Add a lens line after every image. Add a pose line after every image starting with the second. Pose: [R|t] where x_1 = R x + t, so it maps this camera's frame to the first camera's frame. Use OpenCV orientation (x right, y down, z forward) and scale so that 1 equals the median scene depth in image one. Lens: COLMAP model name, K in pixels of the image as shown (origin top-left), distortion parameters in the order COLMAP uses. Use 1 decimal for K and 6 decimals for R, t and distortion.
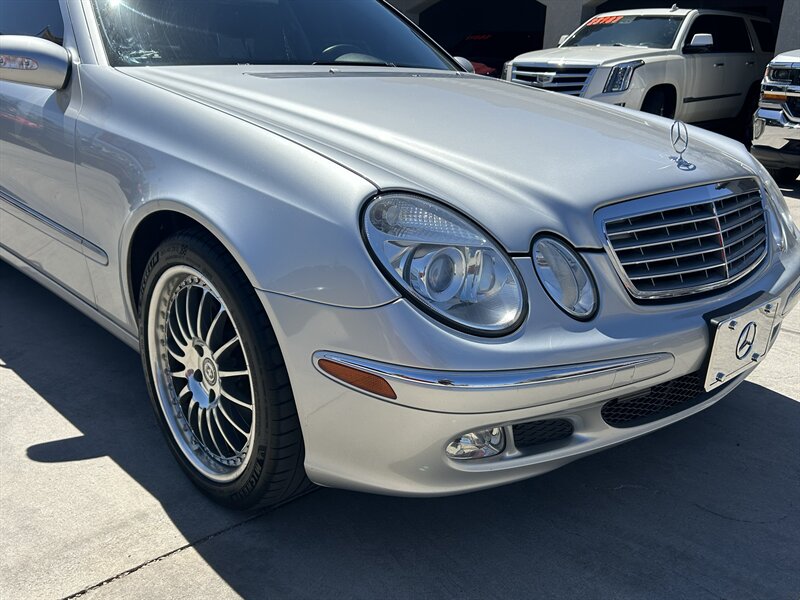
lens RADIAL K [[727.0, 0, 404.7], [0, 727.0, 300.3], [0, 0, 1]] dist [0.016246, 0.000000]
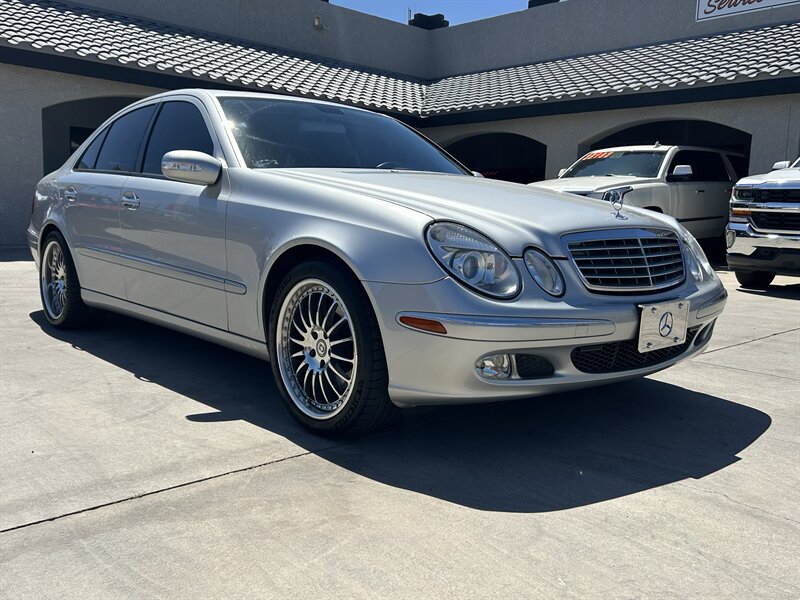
lens RADIAL K [[727.0, 0, 402.5], [0, 727.0, 305.4], [0, 0, 1]] dist [0.016246, 0.000000]
pose [[0.999751, -0.006592, -0.021300, -0.062299], [0.002739, 0.984373, -0.176074, 0.291906], [0.022127, 0.175972, 0.984146, -0.560054]]
